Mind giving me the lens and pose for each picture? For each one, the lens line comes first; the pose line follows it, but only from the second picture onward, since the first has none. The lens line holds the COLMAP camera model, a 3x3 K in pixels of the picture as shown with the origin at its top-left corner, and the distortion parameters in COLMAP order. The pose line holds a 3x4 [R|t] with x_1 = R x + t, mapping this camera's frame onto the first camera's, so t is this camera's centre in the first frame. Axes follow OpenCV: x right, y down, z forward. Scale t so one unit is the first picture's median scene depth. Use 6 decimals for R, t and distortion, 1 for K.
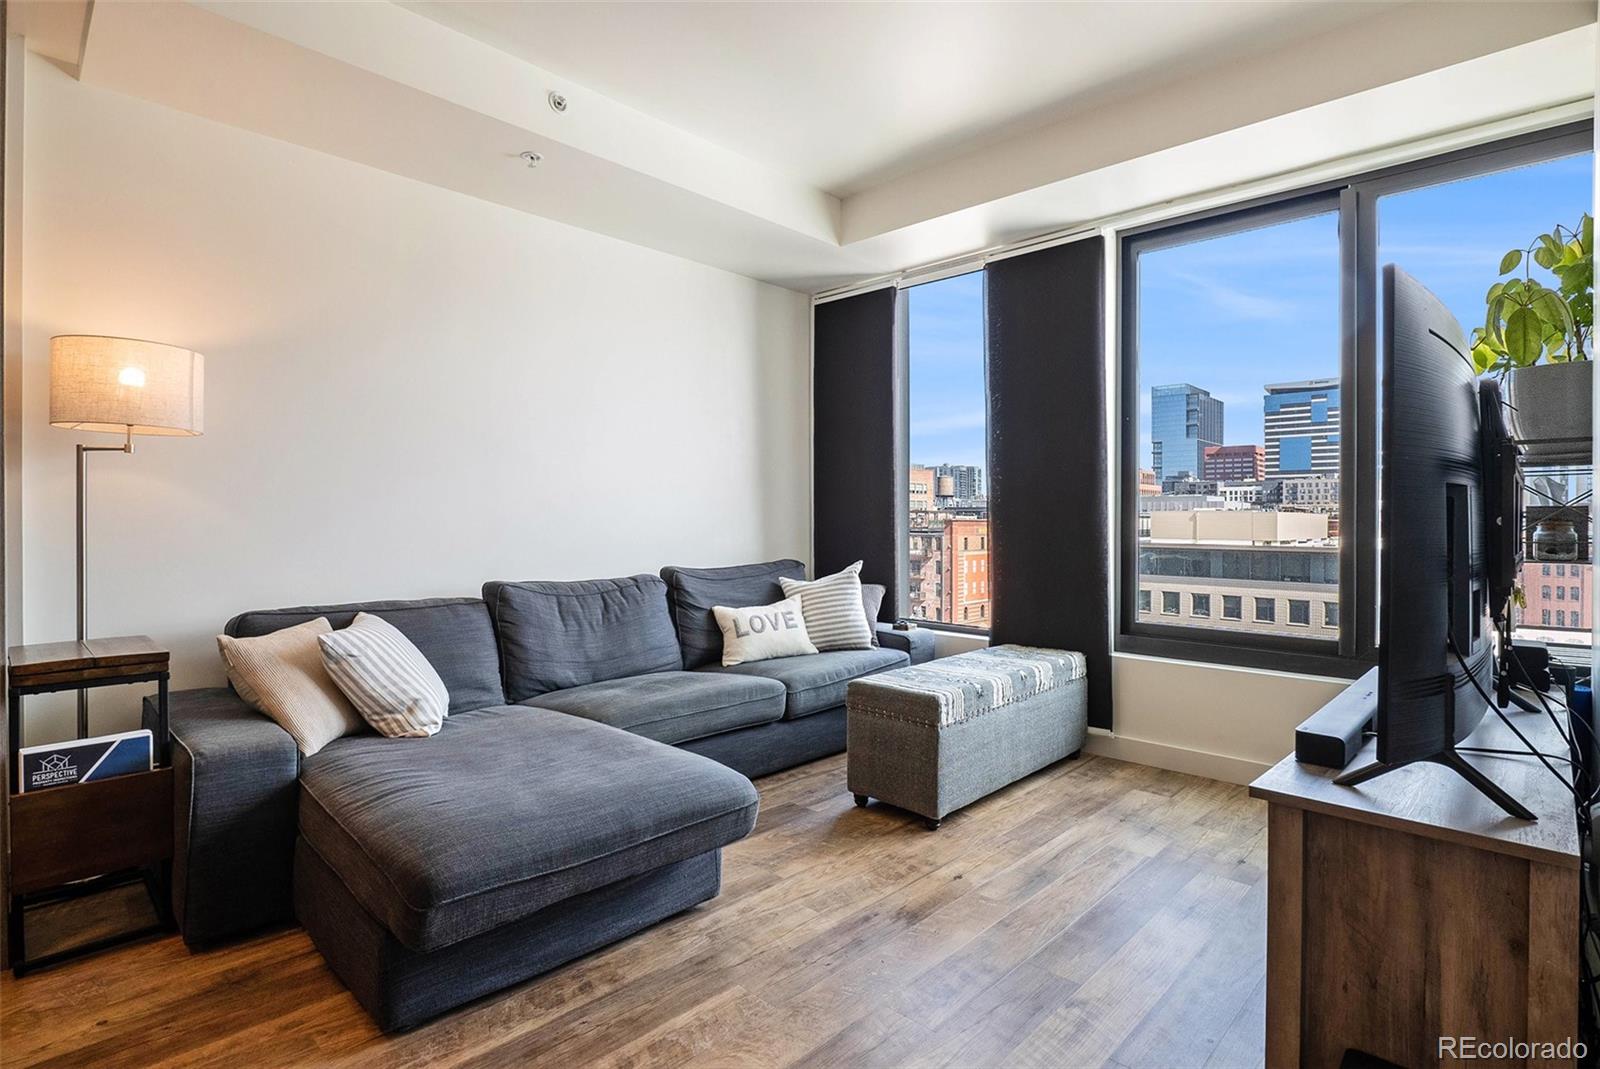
lens RADIAL K [[799.7, 0, 804.5], [0, 799.7, 520.2], [0, 0, 1]] dist [-0.020894, 0.000644]
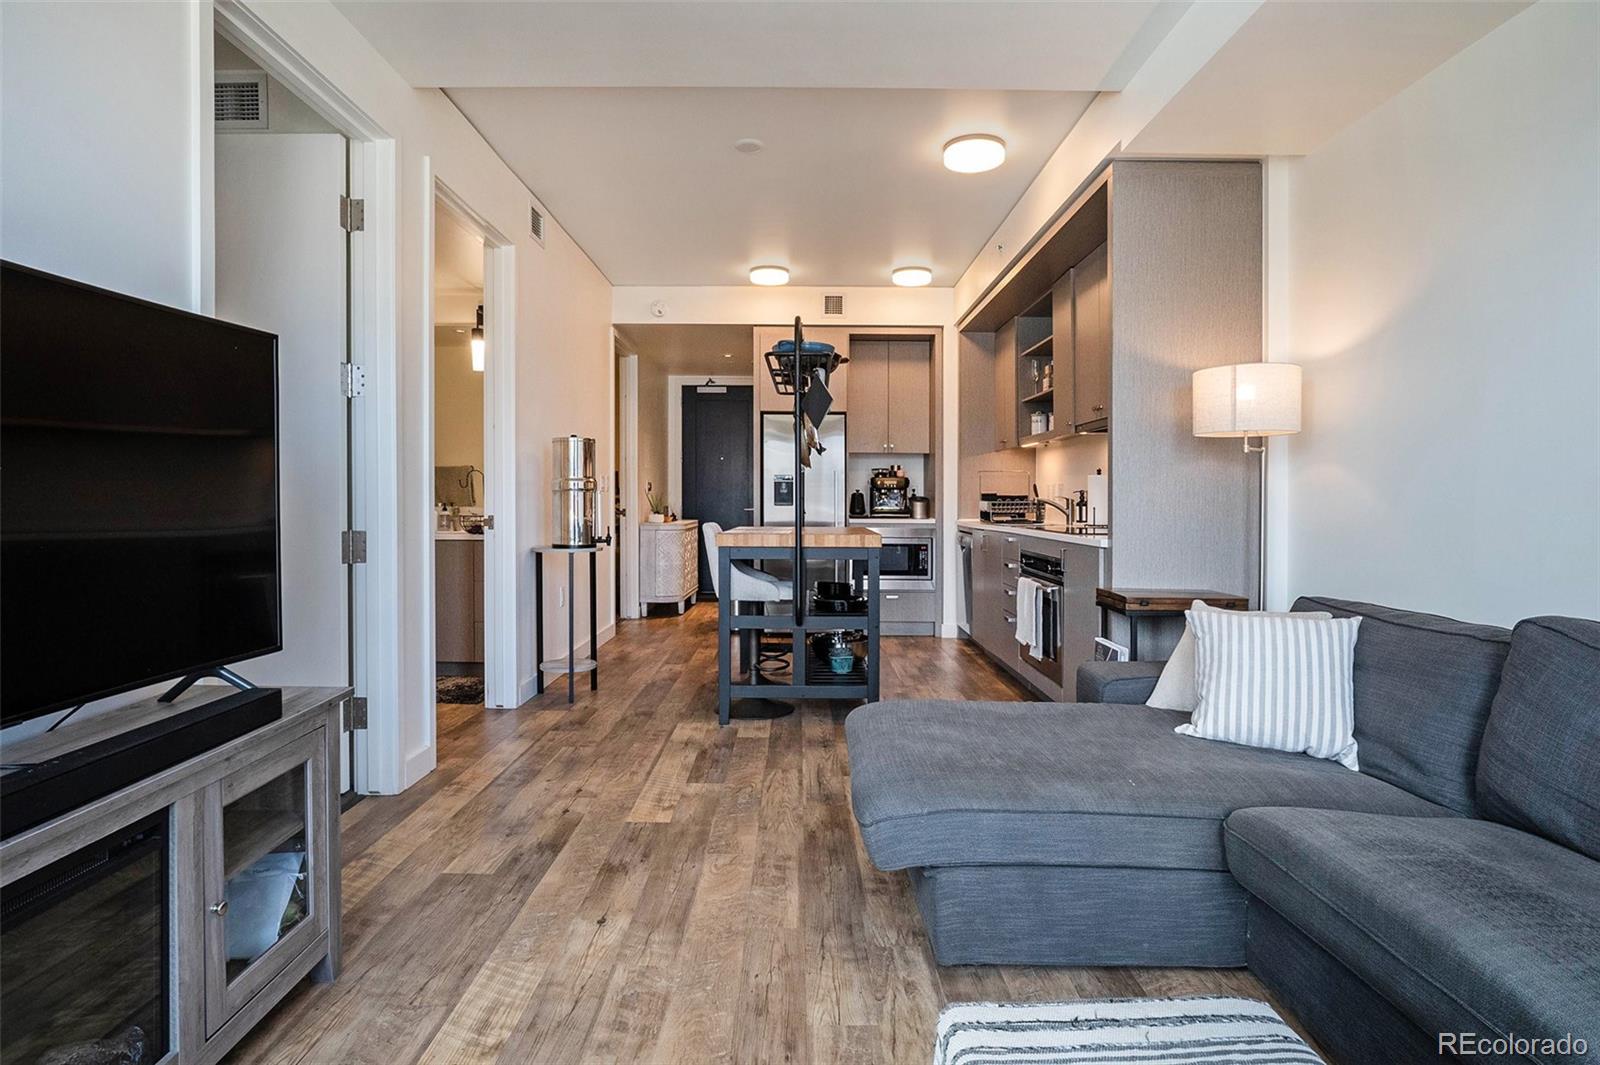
lens RADIAL K [[854.5, 0, 802.8], [0, 854.5, 465.3], [0, 0, 1]] dist [-0.033622, 0.002225]
pose [[-0.713978, -0.027748, -0.699618, 0.630185], [-0.009661, 0.999510, -0.029784, -0.010589], [0.700101, -0.014506, -0.713896, 1.574540]]
